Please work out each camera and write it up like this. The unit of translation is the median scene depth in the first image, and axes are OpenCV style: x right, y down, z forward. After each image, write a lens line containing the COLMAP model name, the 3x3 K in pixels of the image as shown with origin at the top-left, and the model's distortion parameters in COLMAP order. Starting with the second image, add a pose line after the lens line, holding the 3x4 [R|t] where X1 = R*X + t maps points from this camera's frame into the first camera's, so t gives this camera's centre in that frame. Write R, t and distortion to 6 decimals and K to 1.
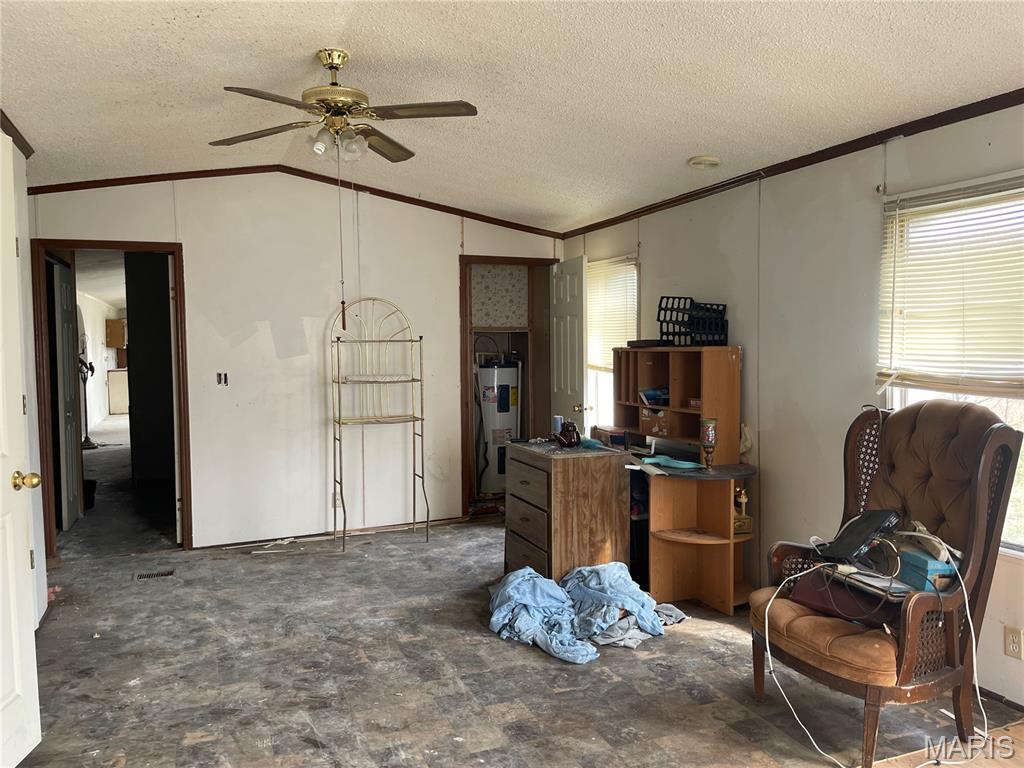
lens RADIAL K [[765.4, 0, 512.0], [0, 765.4, 384.0], [0, 0, 1]] dist [0.104533, -0.107555]
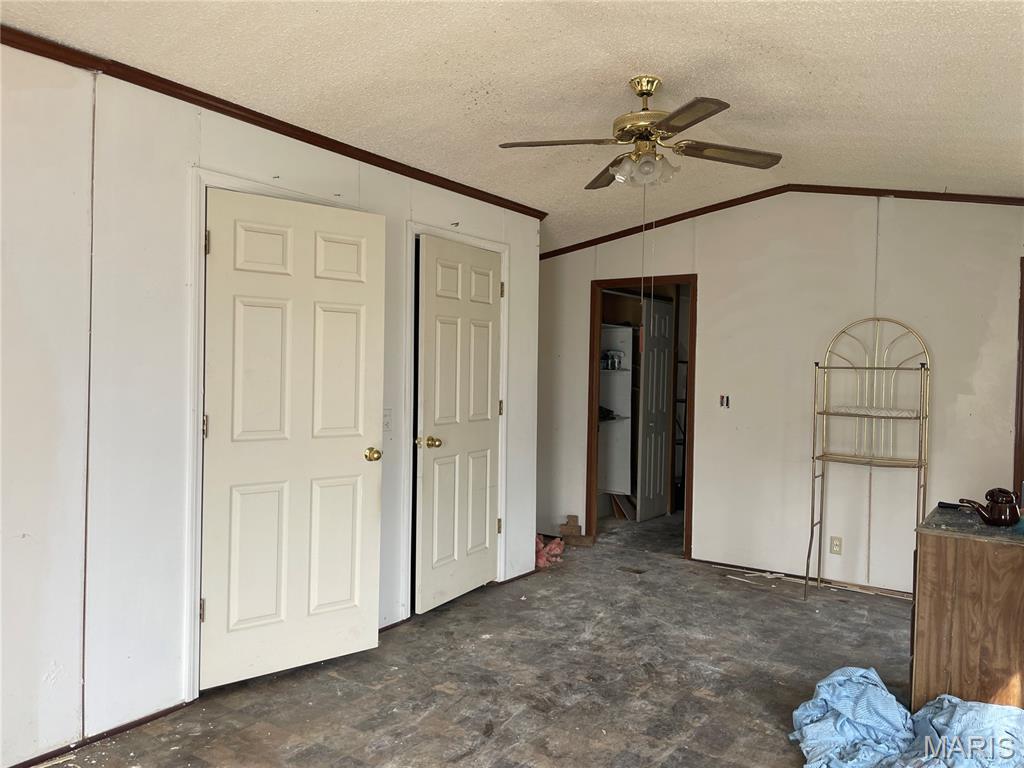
lens RADIAL K [[765.4, 0, 512.0], [0, 765.4, 384.0], [0, 0, 1]] dist [0.104533, -0.107555]
pose [[0.583350, 0.042865, -0.811089, 0.422658], [-0.069653, 0.997568, 0.002625, -0.018435], [0.809229, 0.054963, 0.584917, 0.246070]]
